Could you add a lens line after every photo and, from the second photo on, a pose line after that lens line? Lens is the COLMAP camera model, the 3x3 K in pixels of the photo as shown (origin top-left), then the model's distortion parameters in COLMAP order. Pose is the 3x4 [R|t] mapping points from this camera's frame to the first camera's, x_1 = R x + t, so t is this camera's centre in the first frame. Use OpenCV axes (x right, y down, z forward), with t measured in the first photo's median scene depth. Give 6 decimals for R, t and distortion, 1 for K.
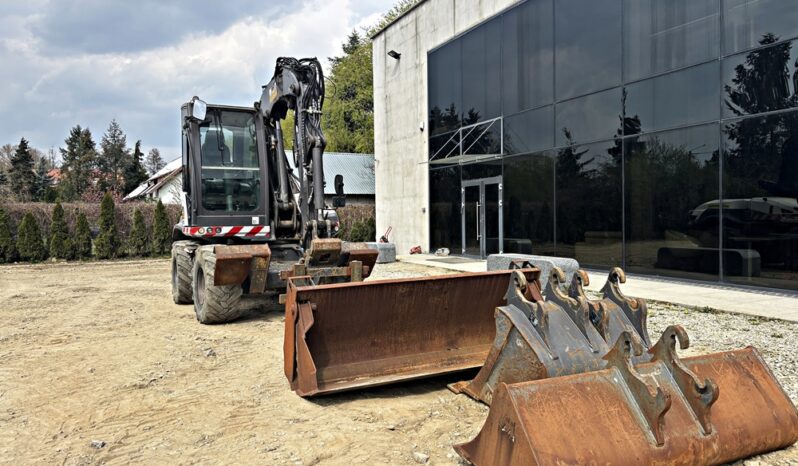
lens RADIAL K [[606.9, 0, 402.7], [0, 606.9, 233.4], [0, 0, 1]] dist [0.039387, -0.041209]
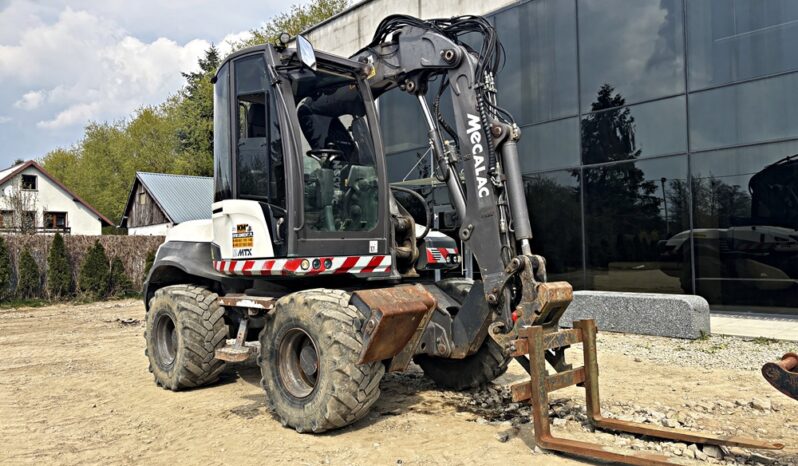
lens RADIAL K [[598.6, 0, 397.6], [0, 598.6, 226.4], [0, 0, 1]] dist [0.138040, -0.196826]
pose [[0.958902, 0.003706, 0.283713, -0.369210], [0.016250, 0.997556, -0.067952, -0.000529], [-0.283272, 0.069769, 0.956499, 0.397156]]
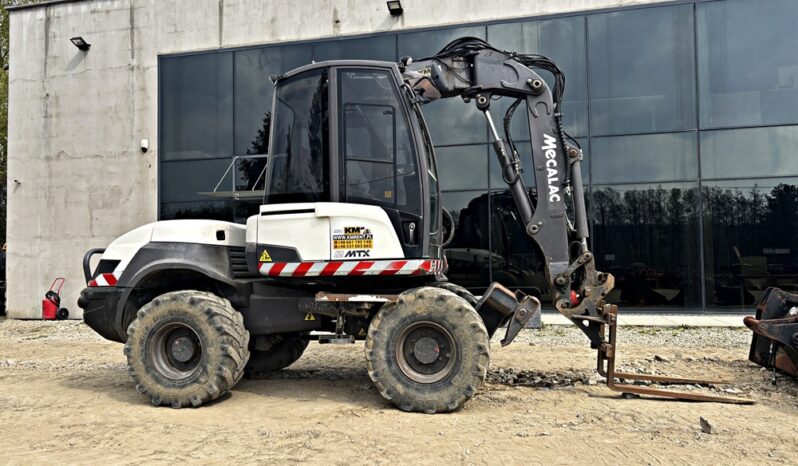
lens RADIAL K [[606.9, 0, 402.7], [0, 606.9, 233.4], [0, 0, 1]] dist [0.039387, -0.041209]
pose [[0.618493, 0.048833, 0.784271, -0.772801], [0.024570, 0.996377, -0.081416, 0.012411], [-0.785406, 0.069625, 0.615053, 0.572353]]
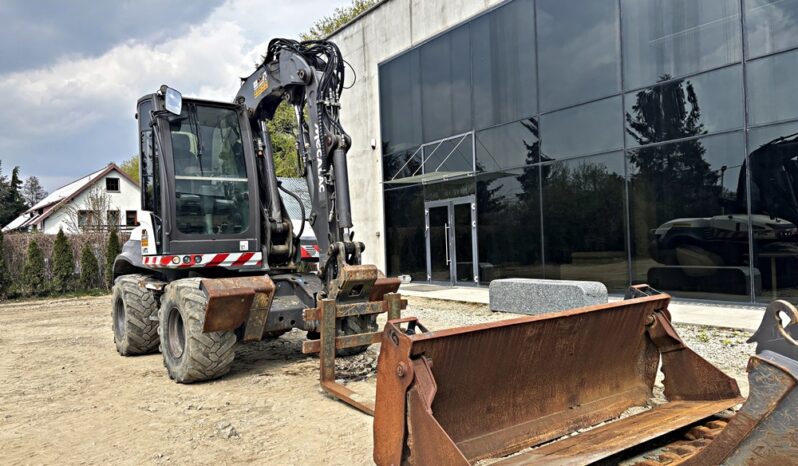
lens RADIAL K [[608.7, 0, 404.3], [0, 608.7, 240.1], [0, 0, 1]] dist [0.022792, -0.008906]
pose [[0.986474, -0.020546, 0.162624, -0.157771], [0.026254, 0.999110, -0.033027, 0.002882], [-0.161800, 0.036850, 0.986135, 0.184833]]
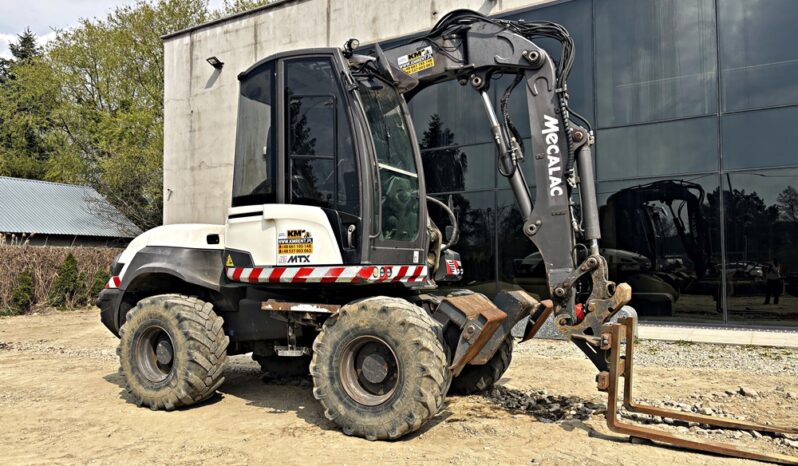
lens RADIAL K [[607.2, 0, 396.7], [0, 607.2, 237.0], [0, 0, 1]] dist [0.044059, -0.048262]
pose [[0.832910, 0.036072, 0.552232, -0.569809], [0.008481, 0.996924, -0.077911, 0.006488], [-0.553344, 0.069576, 0.830042, 0.471345]]
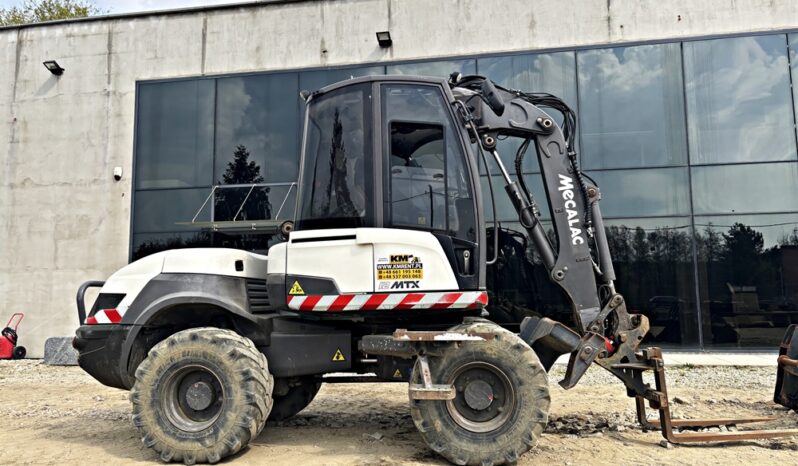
lens RADIAL K [[600.7, 0, 394.5], [0, 600.7, 221.1], [0, 0, 1]] dist [0.041772, -0.059985]
pose [[0.565714, 0.115565, 0.816464, -0.775535], [0.026046, 0.987133, -0.157769, 0.010316], [-0.824190, 0.110518, 0.555424, 0.679324]]
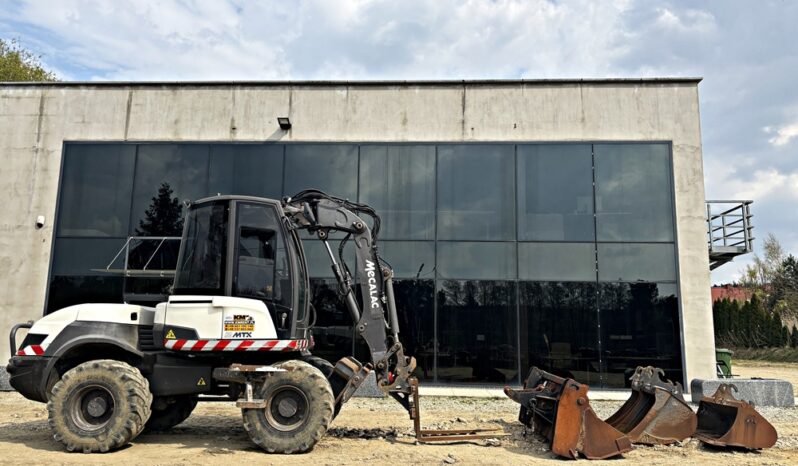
lens RADIAL K [[593.1, 0, 403.6], [0, 593.1, 230.2], [0, 0, 1]] dist [0.026903, -0.046779]
pose [[0.448390, 0.180635, 0.875395, -0.958976], [0.005146, 0.978829, -0.204614, 0.010012], [-0.893823, 0.096252, 0.437968, 0.418325]]
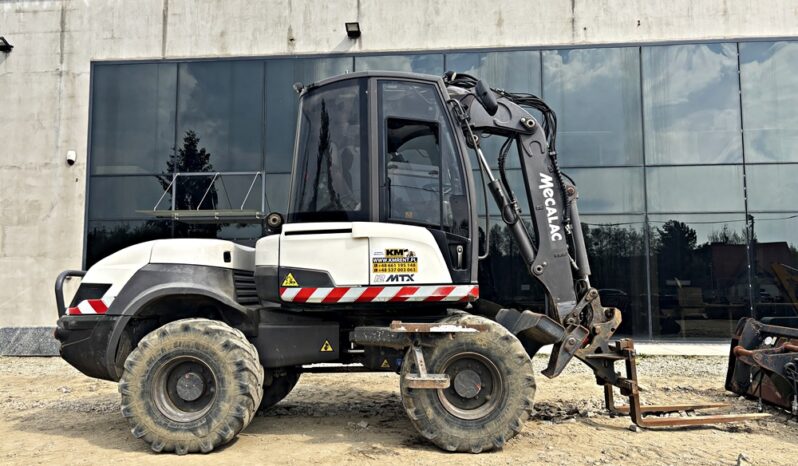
lens RADIAL K [[600.4, 0, 397.5], [0, 600.4, 230.1], [0, 0, 1]] dist [0.048497, -0.072464]
pose [[0.487667, 0.100539, 0.867221, -0.807466], [0.020686, 0.991737, -0.126606, 0.008284], [-0.872785, 0.079681, 0.481558, 0.707713]]
